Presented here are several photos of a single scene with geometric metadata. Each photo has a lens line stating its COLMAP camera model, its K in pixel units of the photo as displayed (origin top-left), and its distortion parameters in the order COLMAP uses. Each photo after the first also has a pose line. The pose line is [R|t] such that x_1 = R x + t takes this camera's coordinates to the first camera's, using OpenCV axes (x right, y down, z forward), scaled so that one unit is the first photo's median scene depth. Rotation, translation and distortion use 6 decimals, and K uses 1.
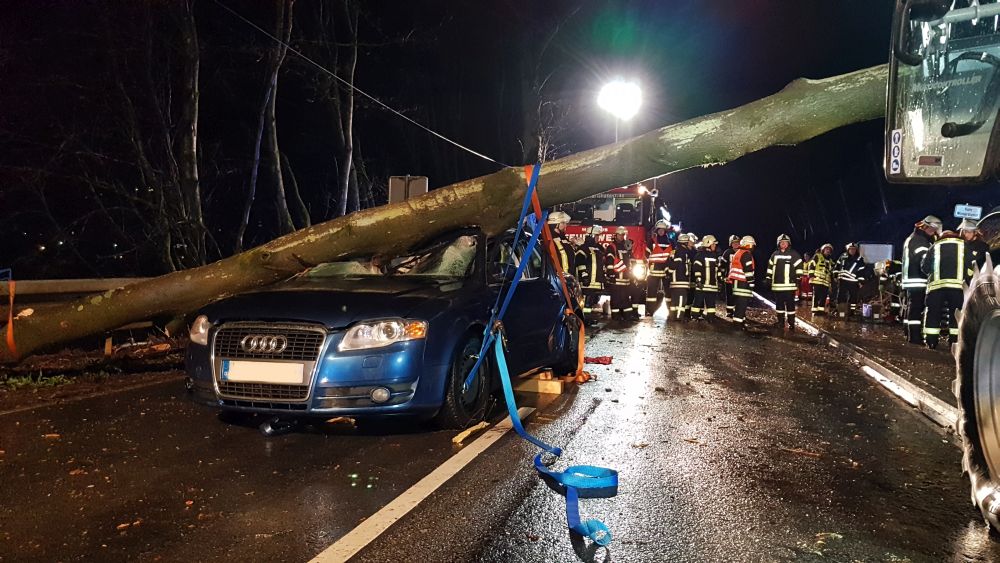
lens RADIAL K [[761.9, 0, 500.5], [0, 761.9, 283.5], [0, 0, 1]] dist [0.083118, -0.124183]
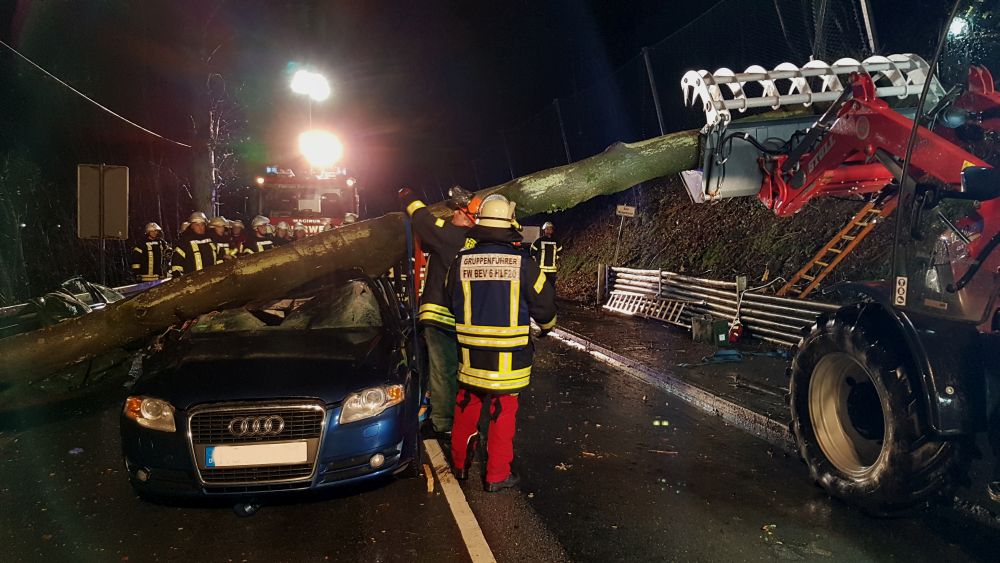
lens RADIAL K [[761.9, 0, 498.4], [0, 761.9, 287.0], [0, 0, 1]] dist [0.083118, -0.124183]
pose [[0.893222, -0.043596, 0.447497, -0.337489], [0.022642, 0.998387, 0.052069, -0.103943], [-0.449045, -0.036377, 0.892768, -0.007660]]
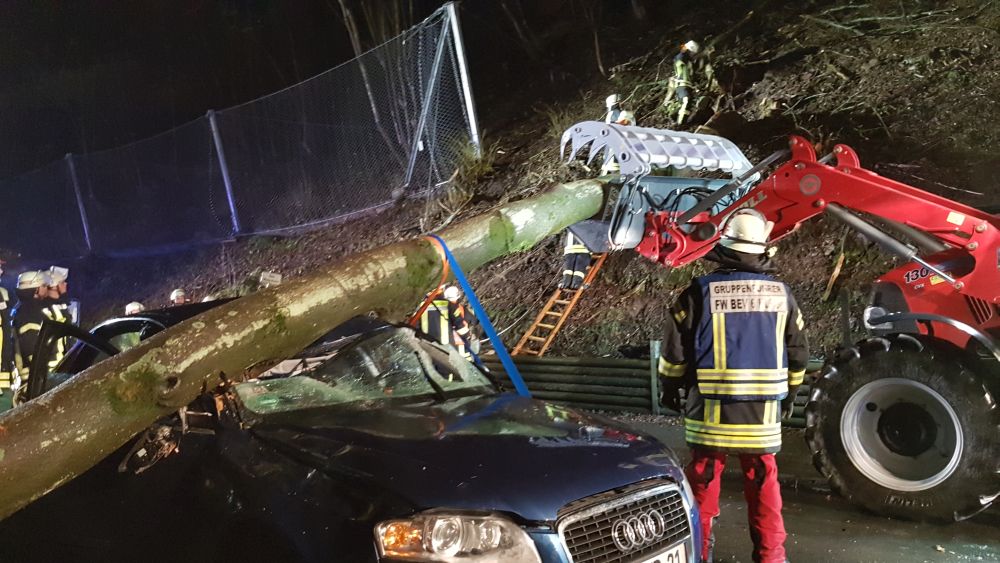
lens RADIAL K [[761.9, 0, 509.2], [0, 761.9, 286.2], [0, 0, 1]] dist [0.083118, -0.124183]
pose [[0.406431, 0.021935, 0.913418, -0.672370], [0.035631, 0.998571, -0.039834, -0.069755], [-0.912986, 0.048736, 0.405068, 0.612742]]
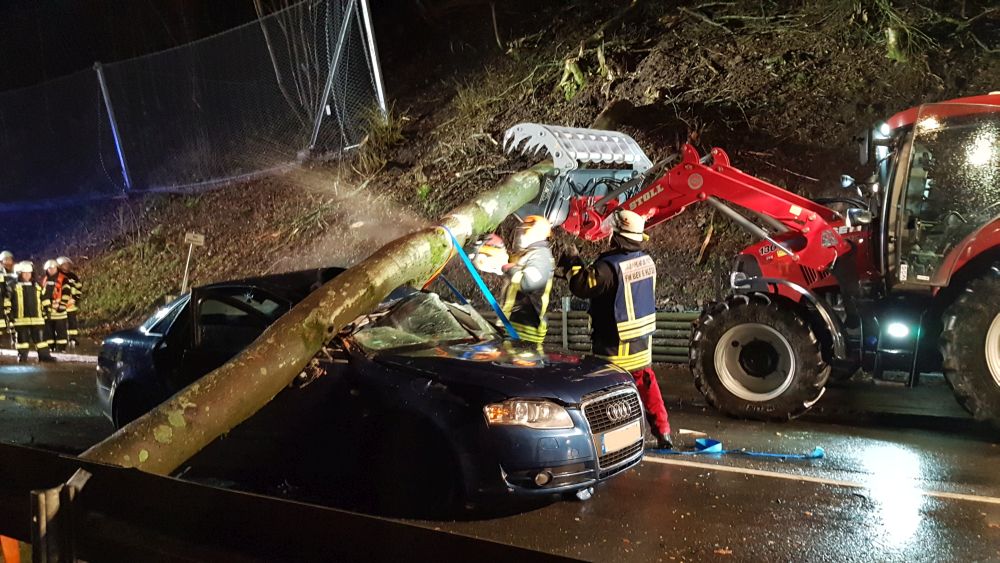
lens RADIAL K [[761.9, 0, 503.9], [0, 761.9, 293.0], [0, 0, 1]] dist [0.083118, -0.124183]
pose [[0.256770, -0.043636, 0.965487, -1.015313], [0.036544, 0.998704, 0.035418, -0.094896], [-0.965781, 0.026188, 0.258032, 0.640433]]
